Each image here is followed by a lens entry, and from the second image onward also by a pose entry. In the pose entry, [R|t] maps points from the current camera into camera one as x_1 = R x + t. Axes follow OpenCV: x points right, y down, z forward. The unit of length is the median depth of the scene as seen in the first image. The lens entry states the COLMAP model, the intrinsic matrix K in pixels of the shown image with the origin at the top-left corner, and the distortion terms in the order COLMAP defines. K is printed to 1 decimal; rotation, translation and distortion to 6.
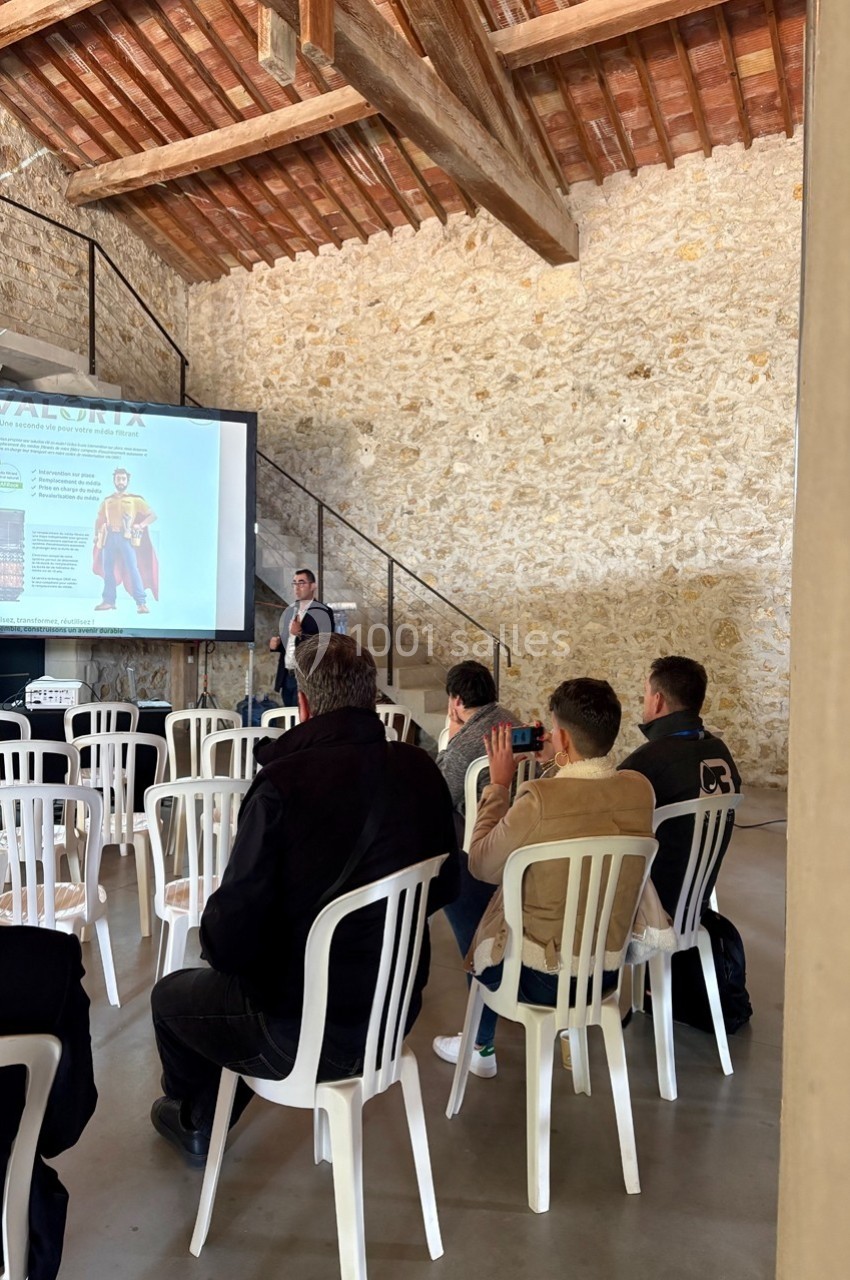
lens RADIAL K [[845.3, 0, 456.7], [0, 845.3, 638.1], [0, 0, 1]] dist [0.022004, 0.001837]
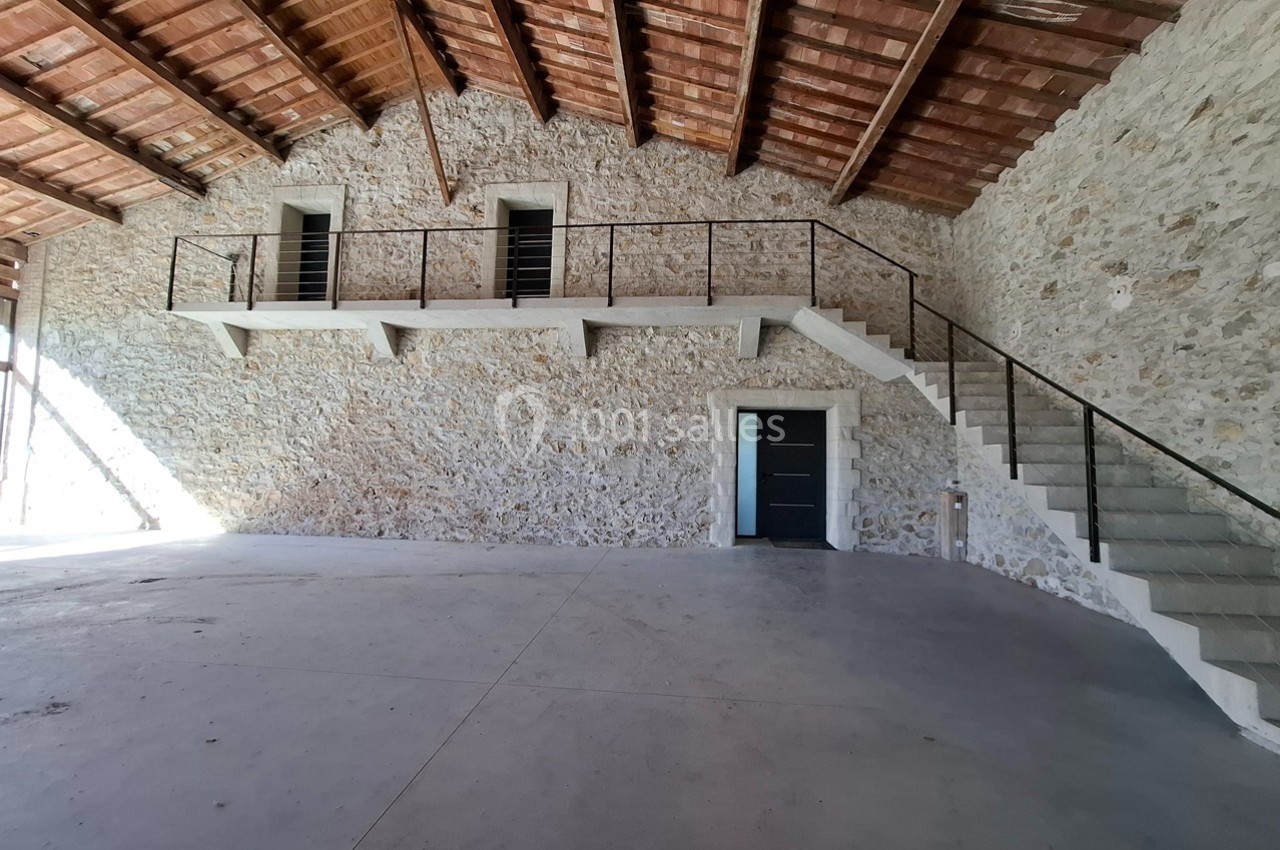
lens RADIAL K [[448.3, 0, 576.1], [0, 448.3, 433.3], [0, 0, 1]] dist [0.001779, -0.000470]
pose [[0.399314, -0.058559, -0.914942, 0.099321], [-0.035215, 0.996242, -0.079132, -0.011430], [0.916138, 0.063819, 0.395751, 0.293089]]
